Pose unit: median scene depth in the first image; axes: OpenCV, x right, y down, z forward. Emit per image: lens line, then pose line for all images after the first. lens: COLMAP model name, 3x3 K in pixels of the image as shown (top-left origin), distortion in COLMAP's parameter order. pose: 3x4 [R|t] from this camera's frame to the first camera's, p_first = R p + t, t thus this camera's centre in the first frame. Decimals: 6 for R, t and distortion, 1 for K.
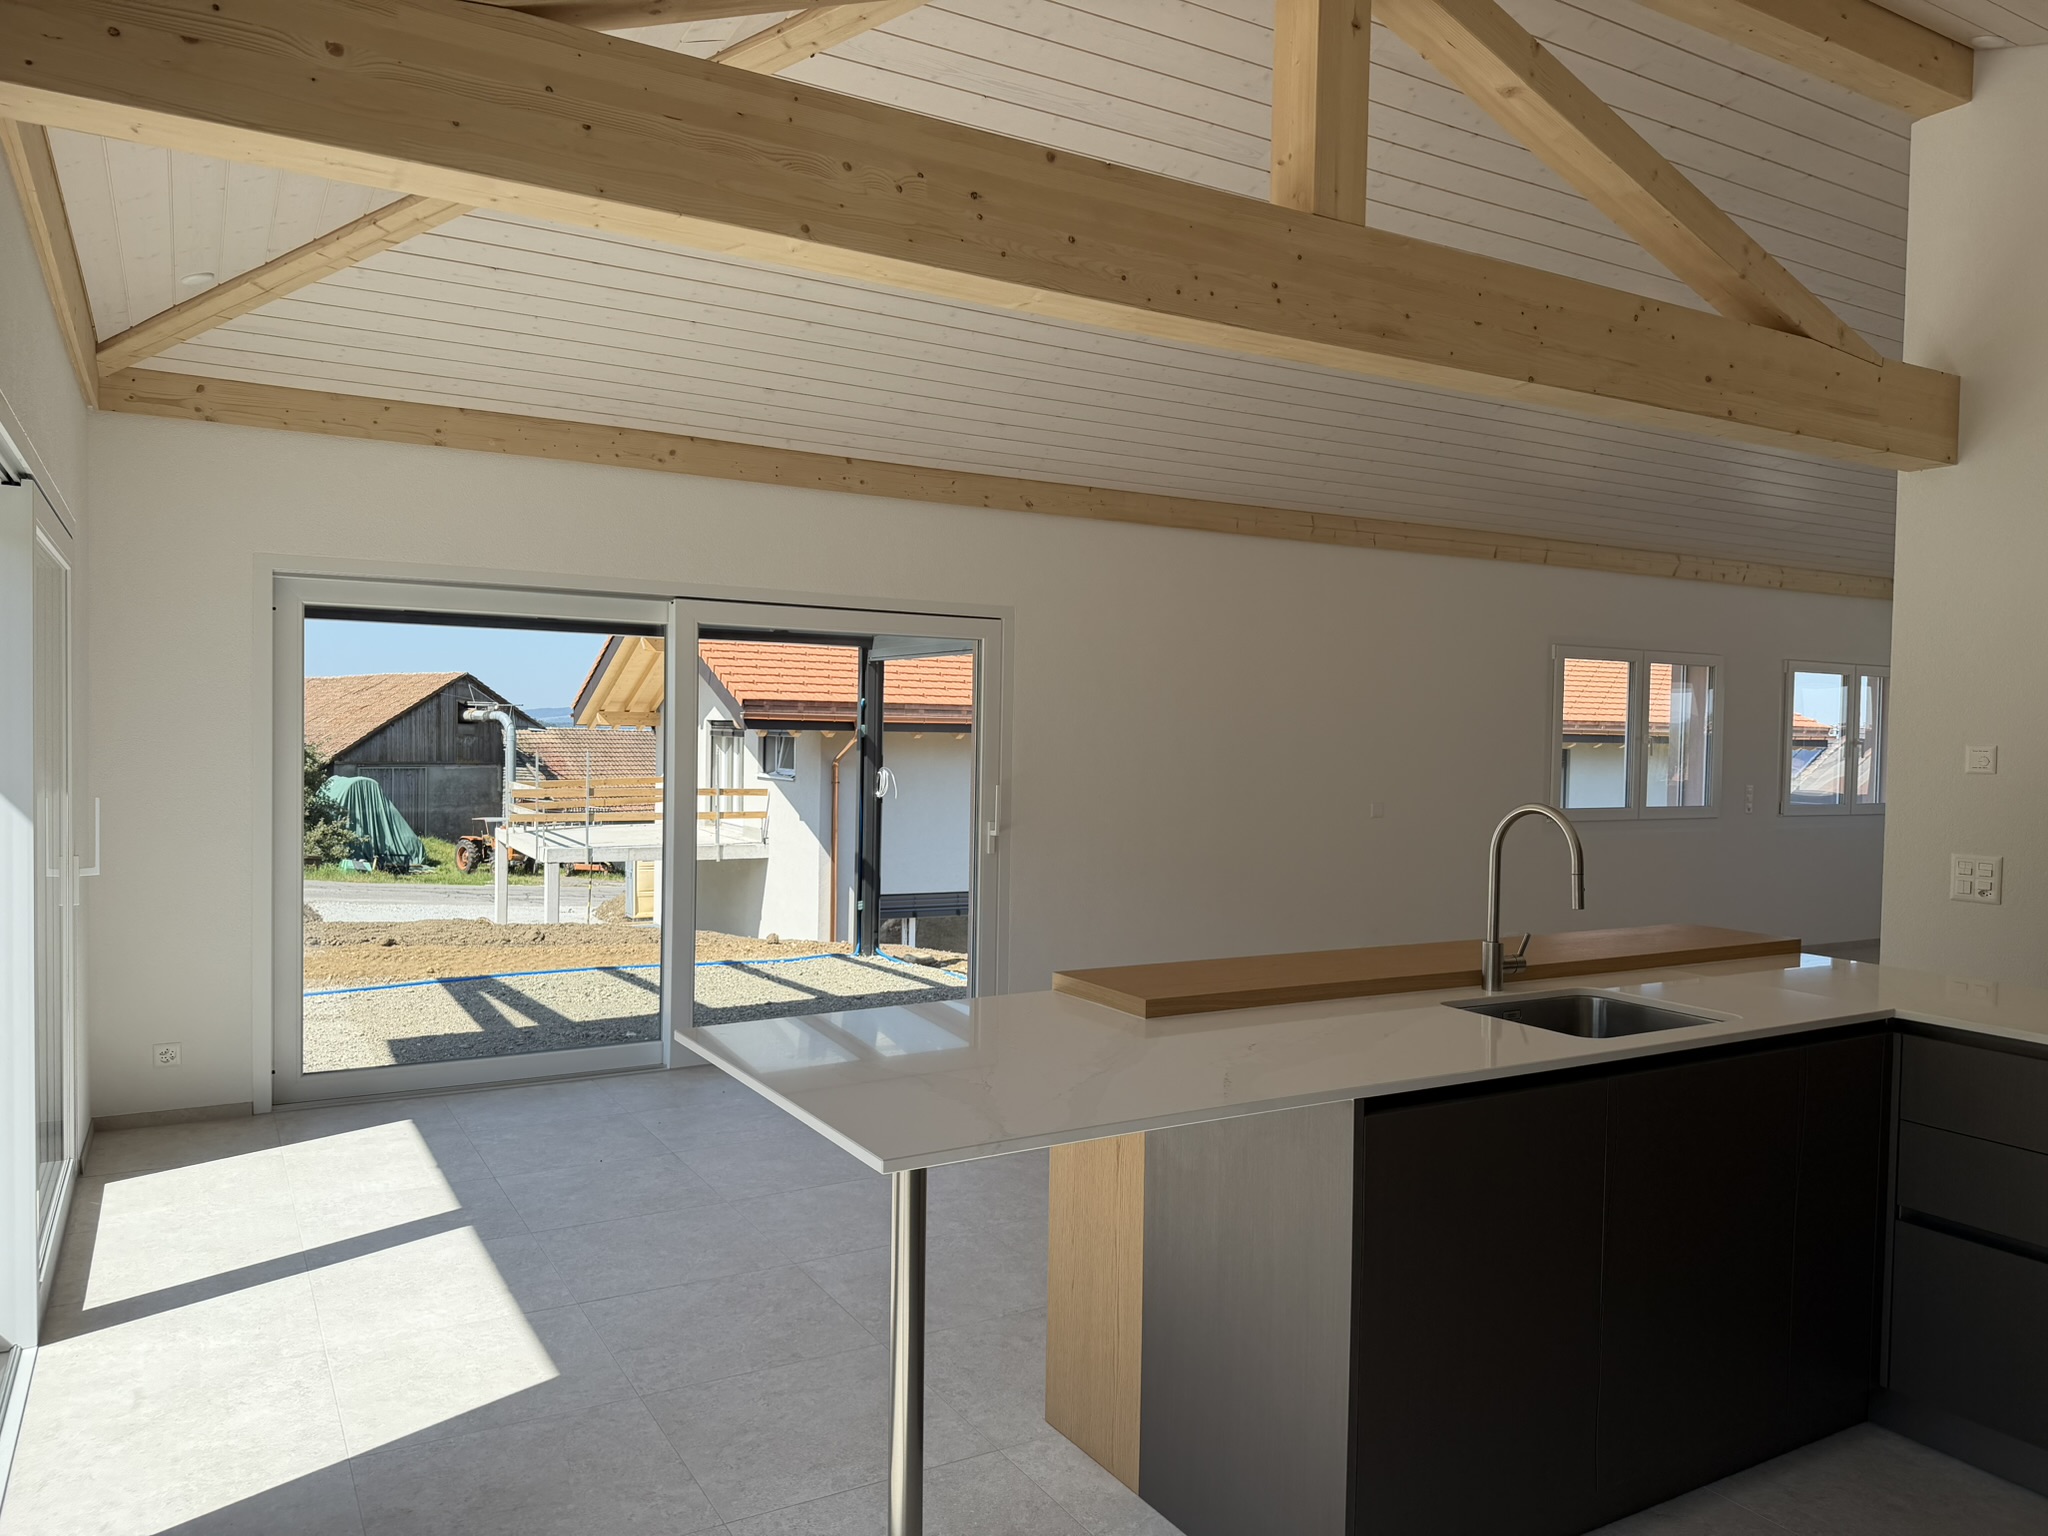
lens RADIAL K [[1430.3, 0, 1033.5], [0, 1430.3, 767.5], [0, 0, 1]] dist [0.107485, -0.160639]
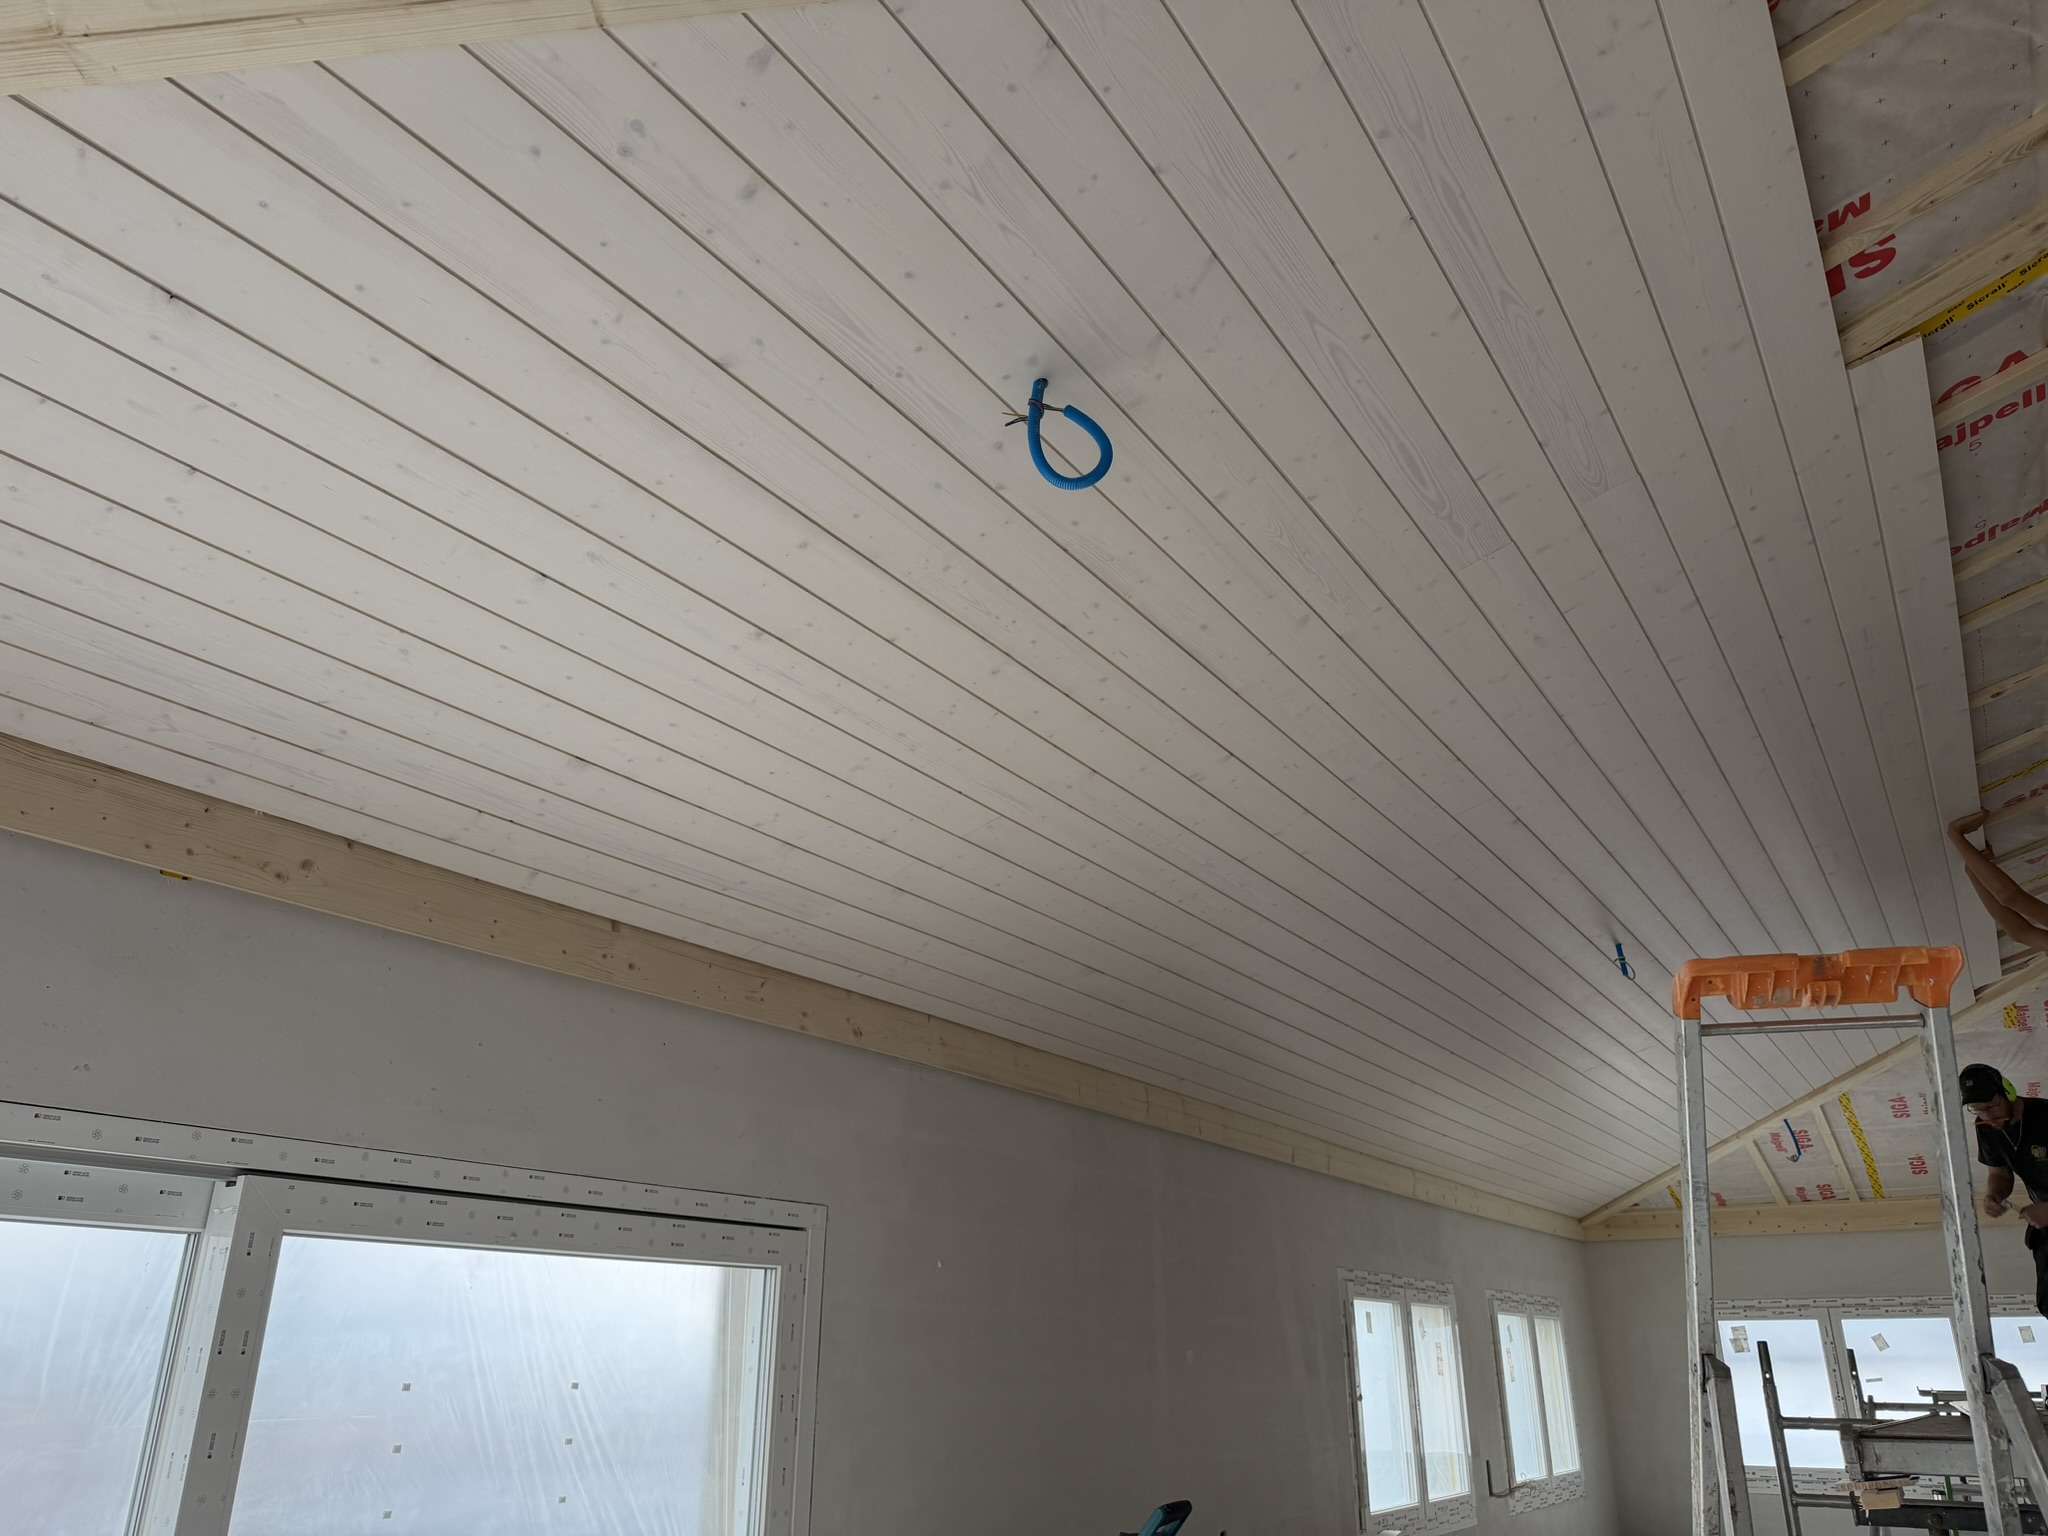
lens RADIAL K [[1433.6, 0, 1015.1], [0, 1433.6, 773.0], [0, 0, 1]] dist [0.073955, -0.105132]
pose [[0.899668, 0.156248, 0.407656, -0.267787], [0.012047, 0.924521, -0.380941, -0.065645], [-0.436407, 0.347632, 0.829880, 0.540902]]
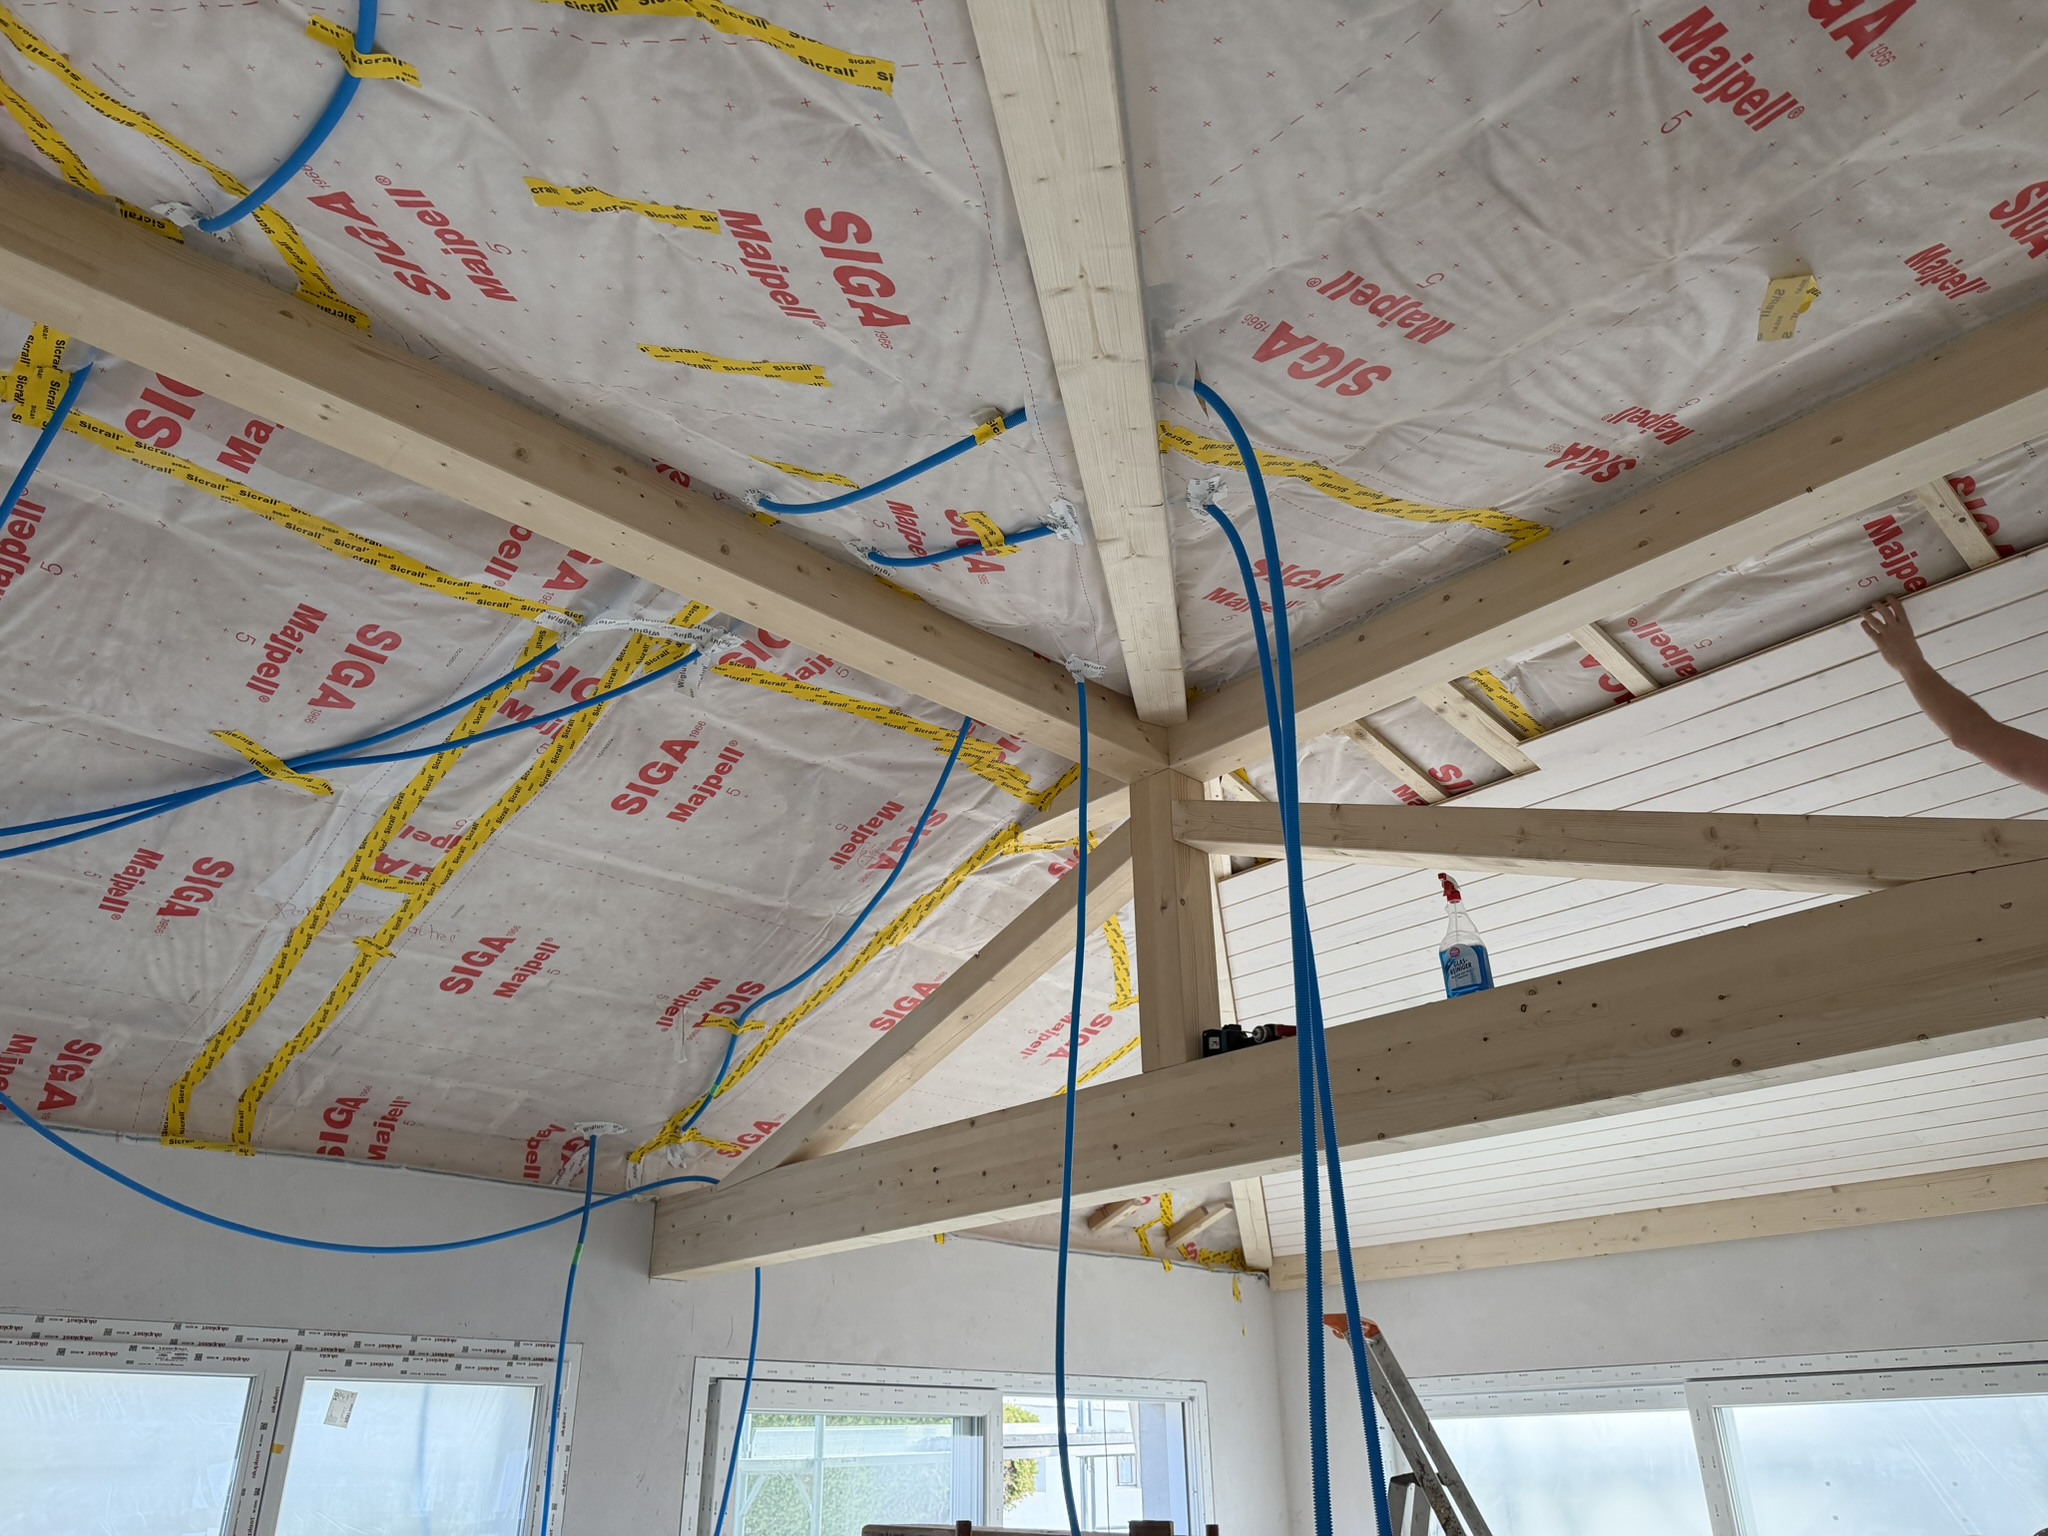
lens RADIAL K [[1447.7, 0, 1021.0], [0, 1447.7, 777.0], [0, 0, 1]] dist [0.000450, -0.001231]
pose [[0.226610, -0.442182, -0.867827, 0.756030], [-0.010395, 0.889857, -0.456121, -0.035198], [0.973930, 0.112382, 0.197054, 0.376275]]
